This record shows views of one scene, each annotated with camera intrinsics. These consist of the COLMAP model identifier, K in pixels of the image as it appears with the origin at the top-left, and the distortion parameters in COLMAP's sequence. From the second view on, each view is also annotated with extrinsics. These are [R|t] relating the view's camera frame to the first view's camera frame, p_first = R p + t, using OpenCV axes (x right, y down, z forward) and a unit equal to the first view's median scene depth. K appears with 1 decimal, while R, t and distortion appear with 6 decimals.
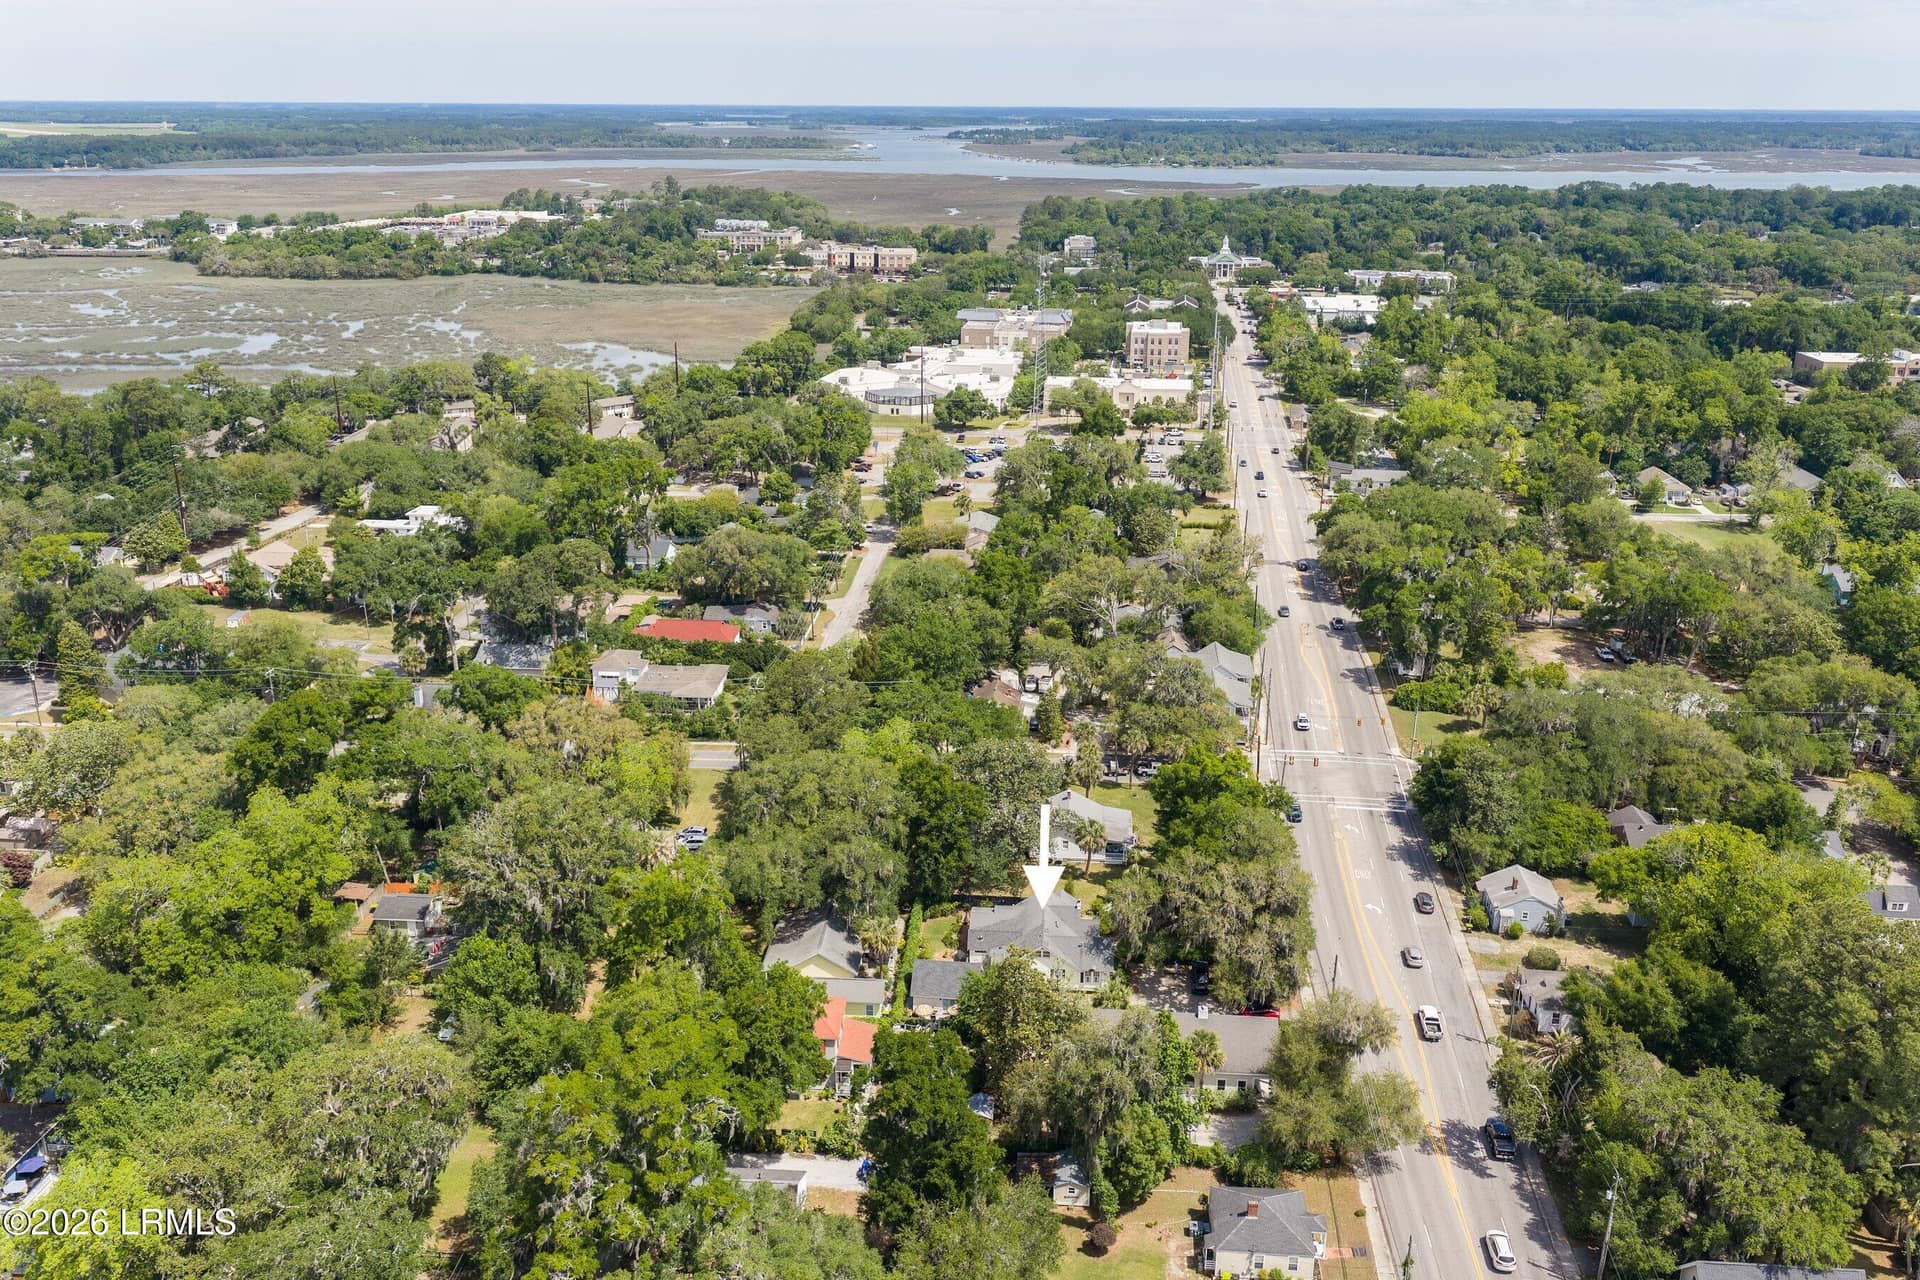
lens RADIAL K [[1586.7, 0, 949.3], [0, 1586.7, 640.1], [0, 0, 1]] dist [0.036604, -0.061501]
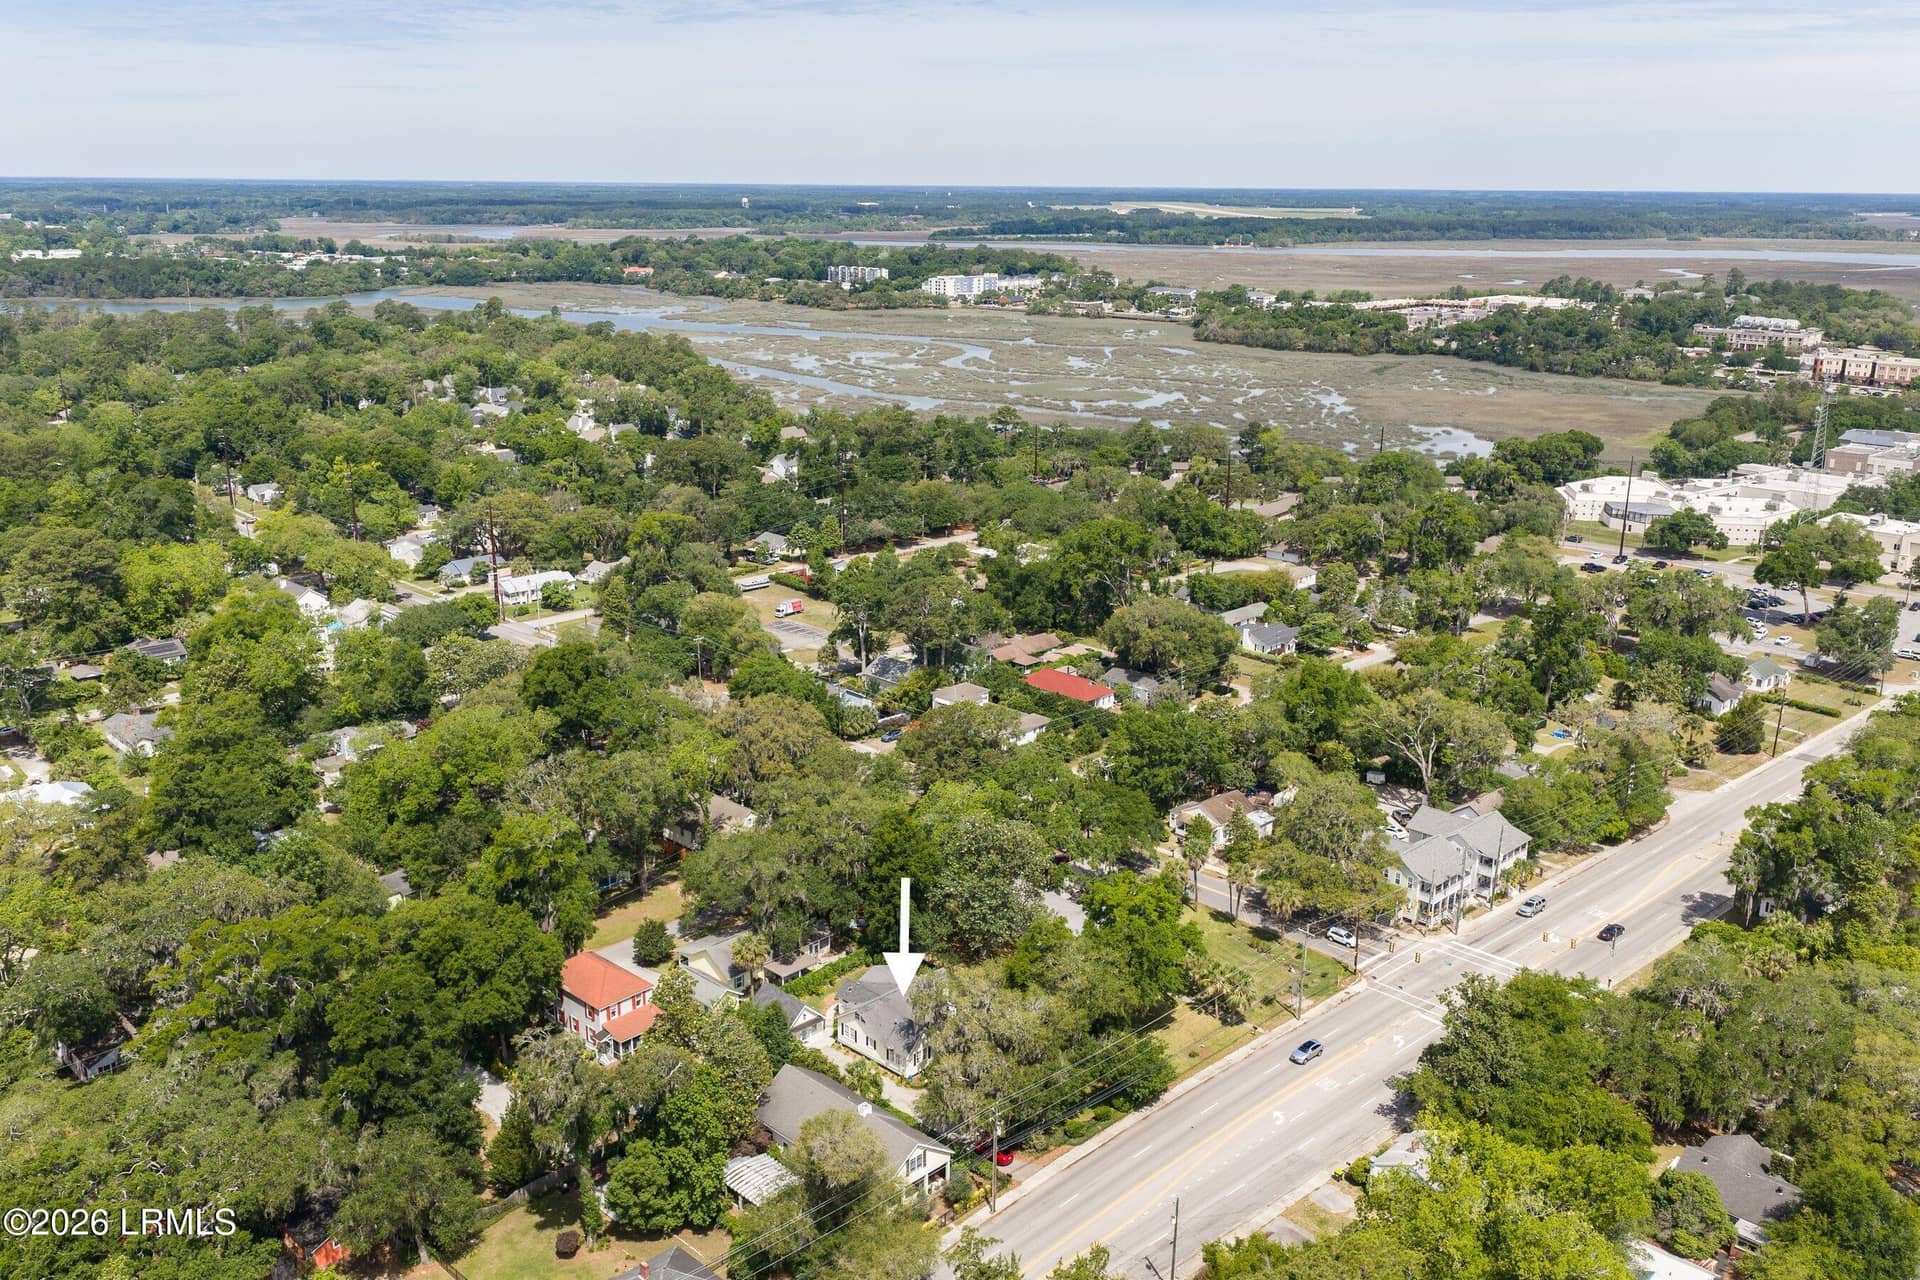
lens RADIAL K [[1586.7, 0, 949.3], [0, 1586.7, 640.1], [0, 0, 1]] dist [0.036604, -0.061501]
pose [[0.751069, 0.182177, -0.634592, 0.146542], [-0.214013, 0.976457, 0.027024, -0.015405], [0.624575, 0.115514, 0.772374, 0.050914]]
